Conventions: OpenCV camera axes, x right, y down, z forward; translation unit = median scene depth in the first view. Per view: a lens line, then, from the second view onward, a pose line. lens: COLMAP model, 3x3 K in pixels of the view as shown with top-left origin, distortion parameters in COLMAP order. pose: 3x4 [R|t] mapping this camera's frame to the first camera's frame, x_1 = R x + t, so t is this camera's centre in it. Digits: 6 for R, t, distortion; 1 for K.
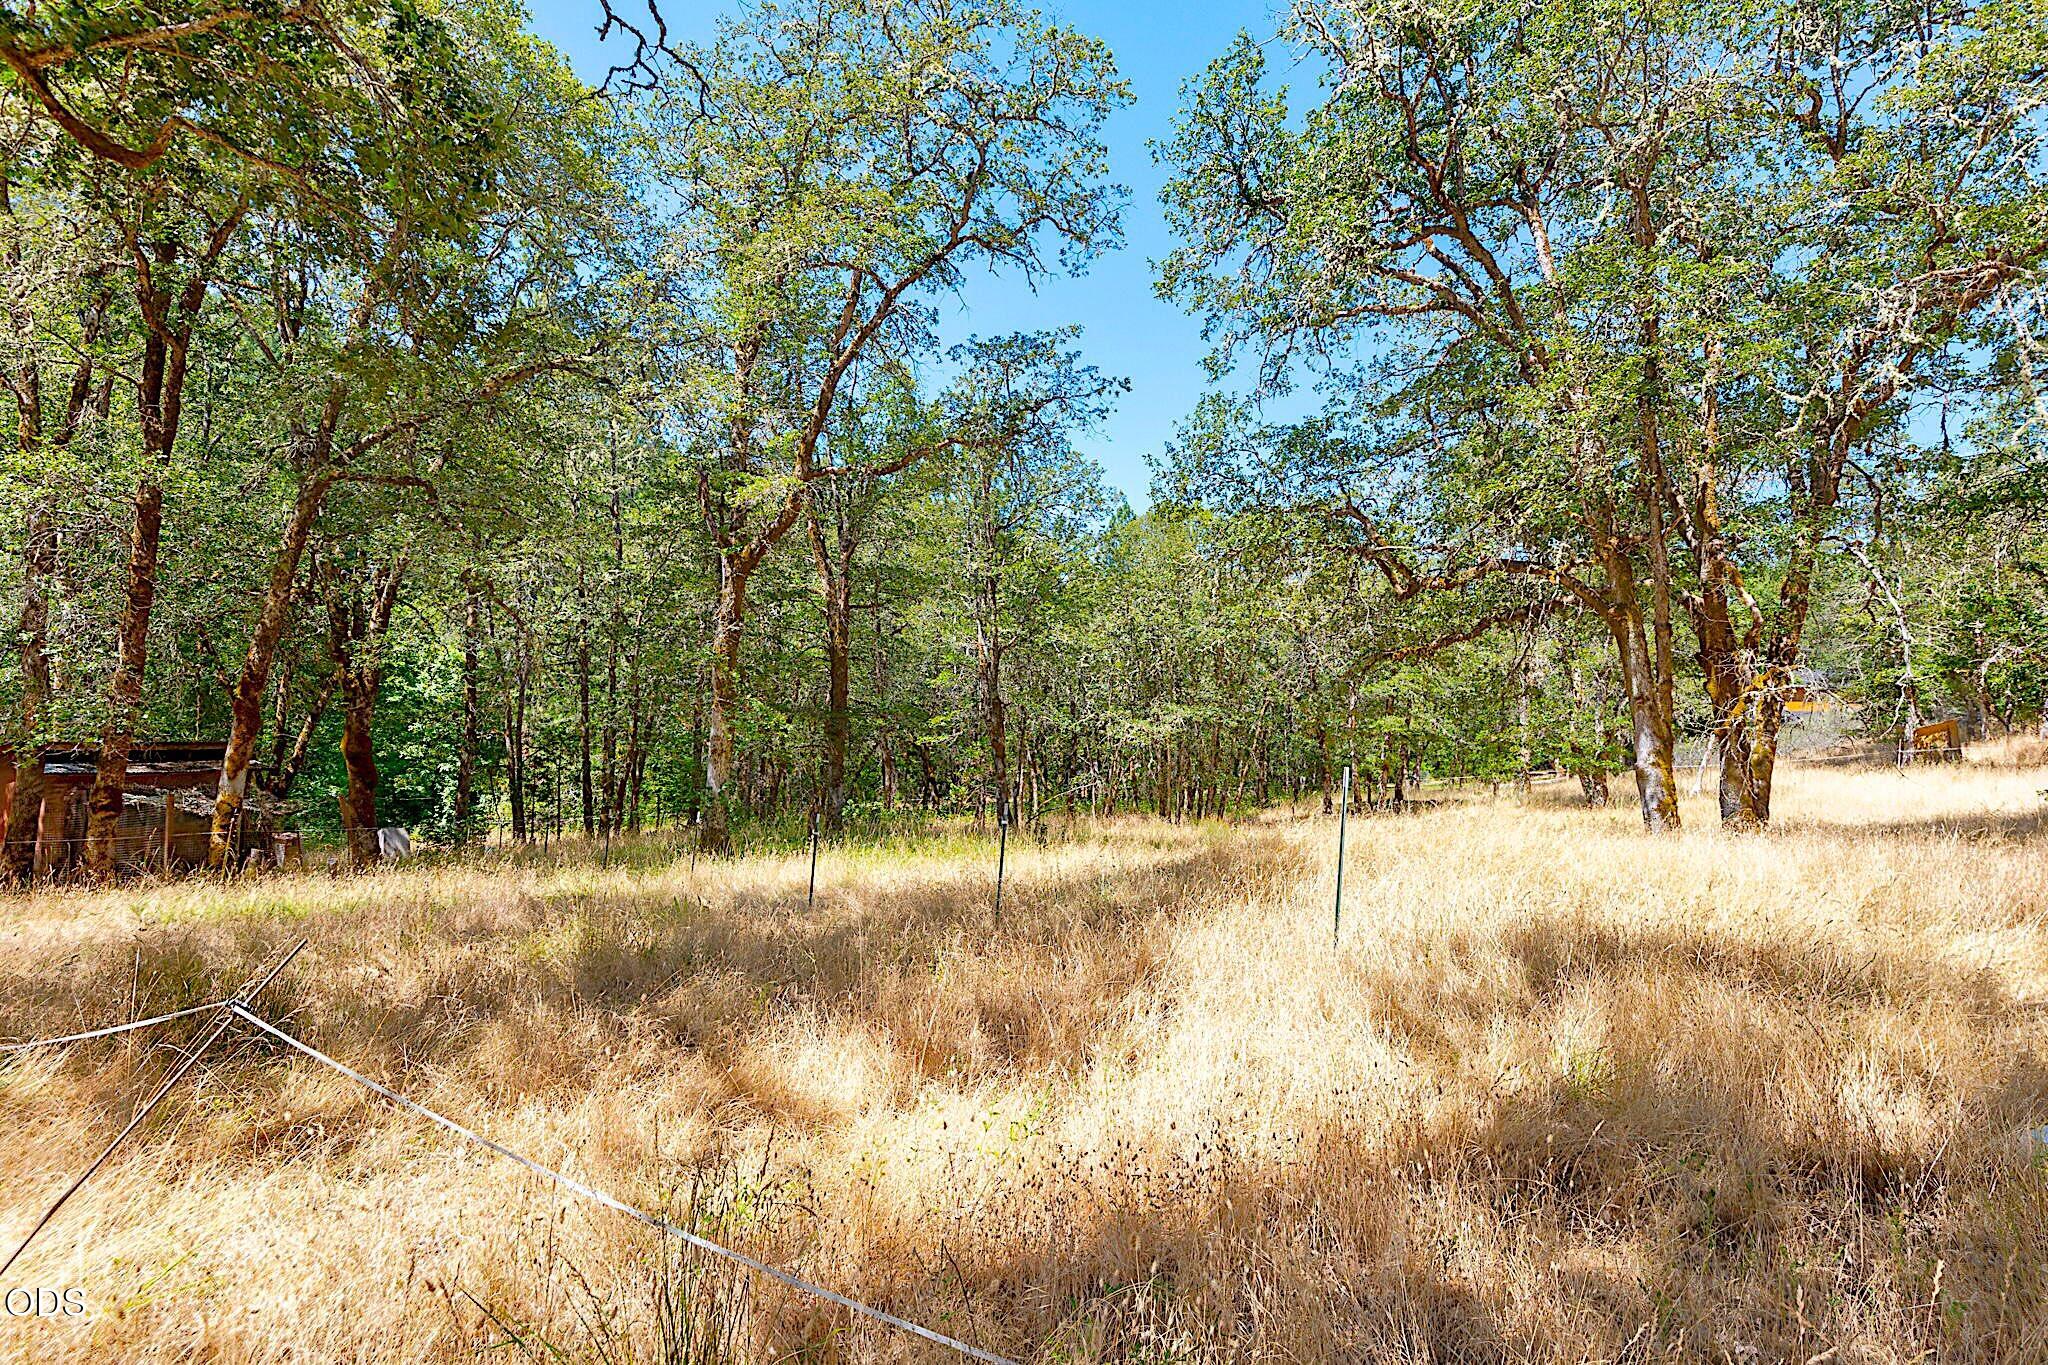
lens RADIAL K [[933.2, 0, 1024.0], [0, 933.2, 682.5], [0, 0, 1]] dist [0.002044, -0.000065]
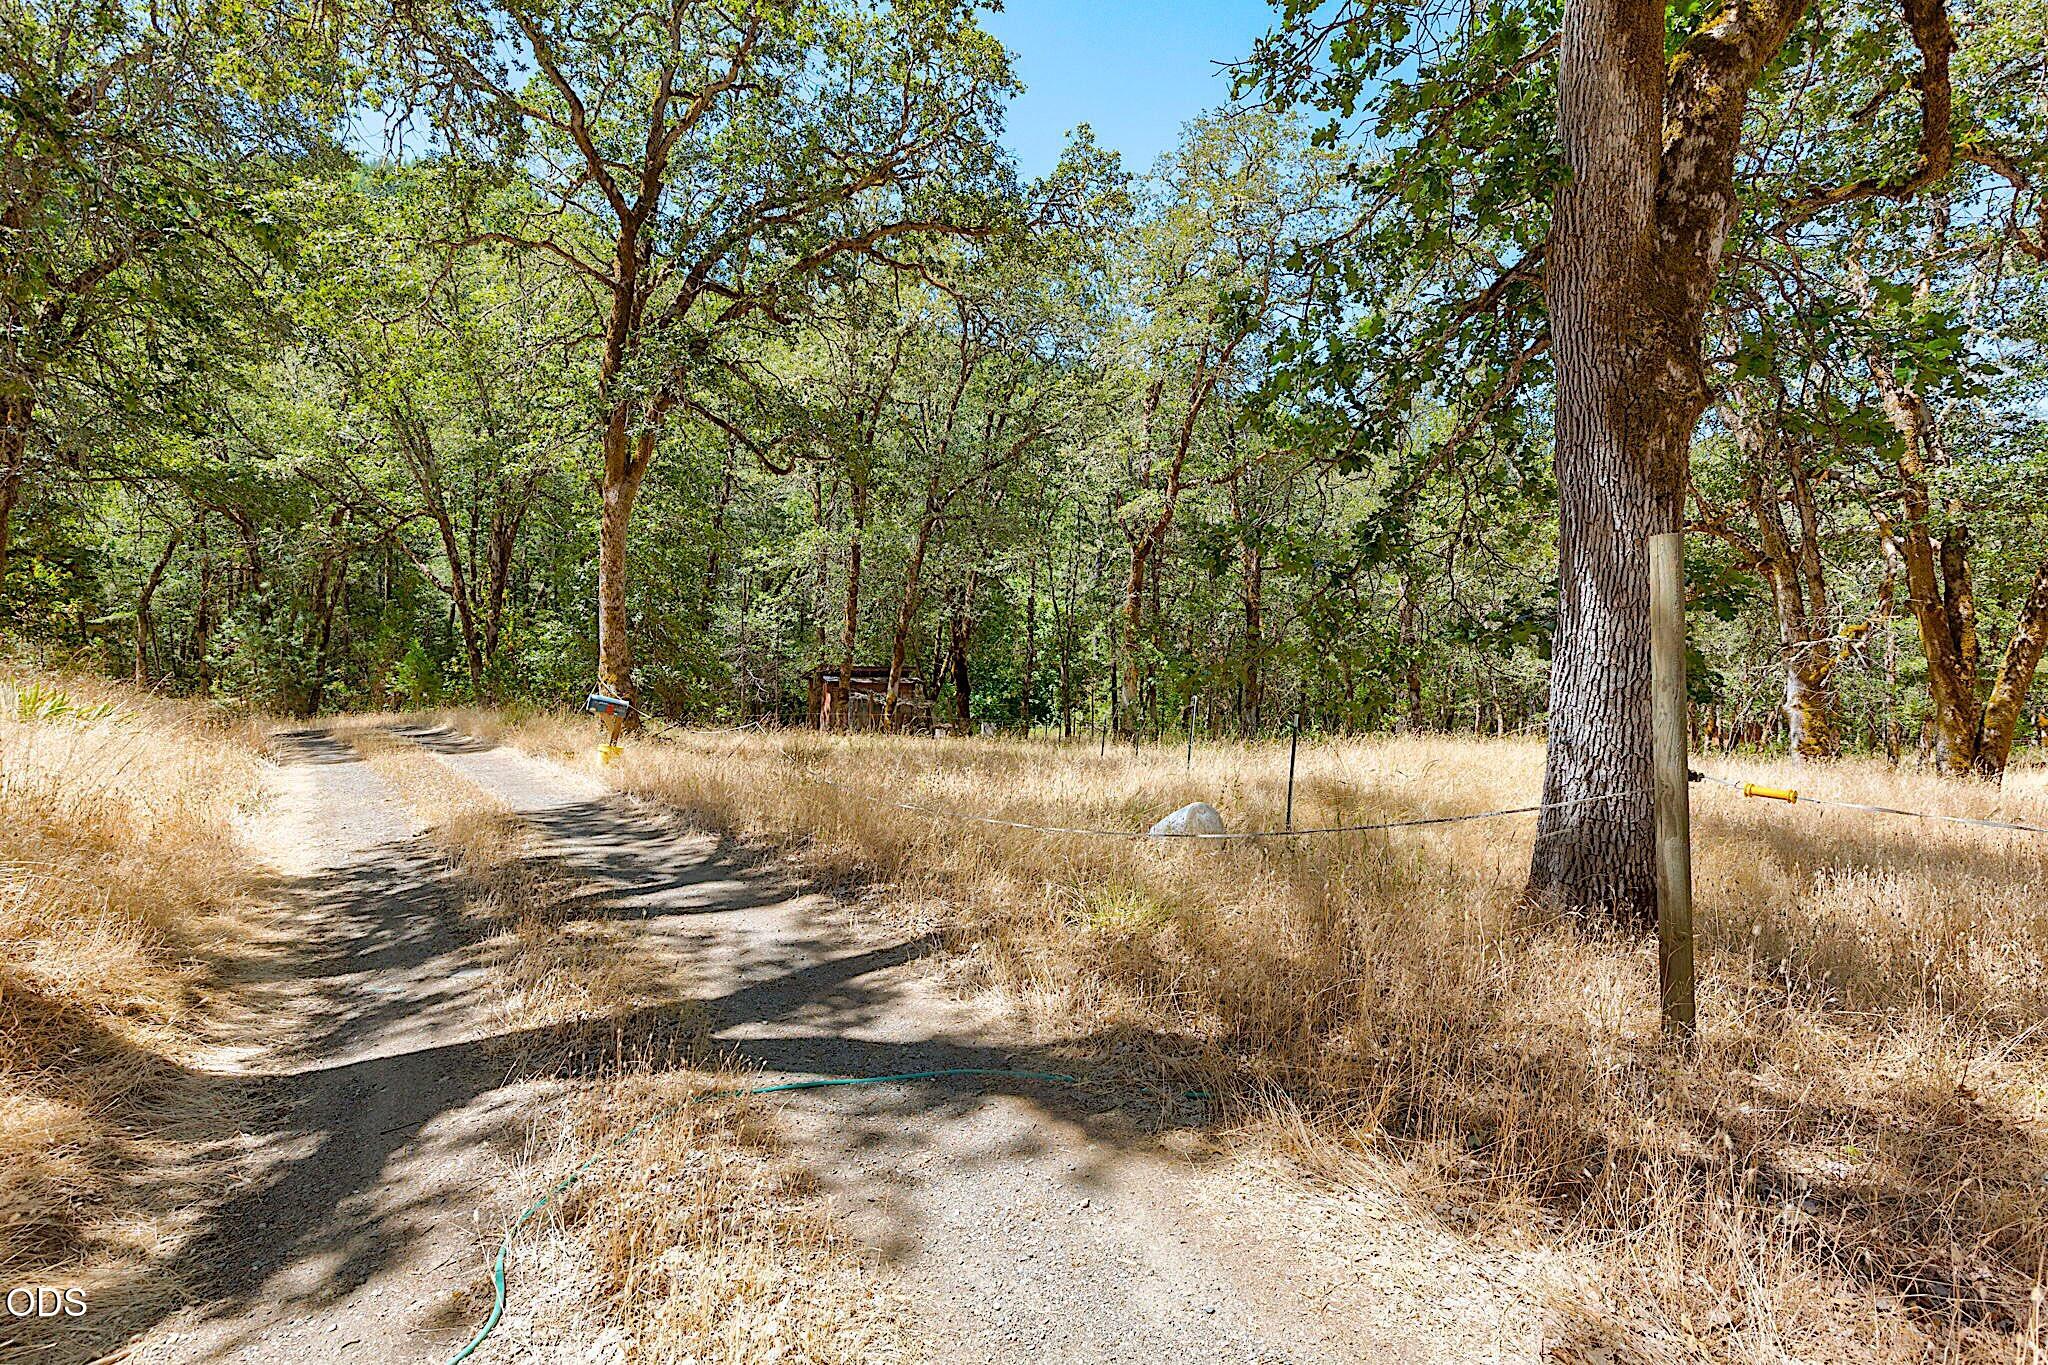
lens RADIAL K [[933.2, 0, 1024.0], [0, 933.2, 682.5], [0, 0, 1]] dist [0.002044, -0.000065]
pose [[0.792863, 0.027390, -0.608784, 0.485360], [0.015689, 0.997741, 0.065322, -0.020243], [0.609198, -0.061343, 0.790642, -0.322715]]
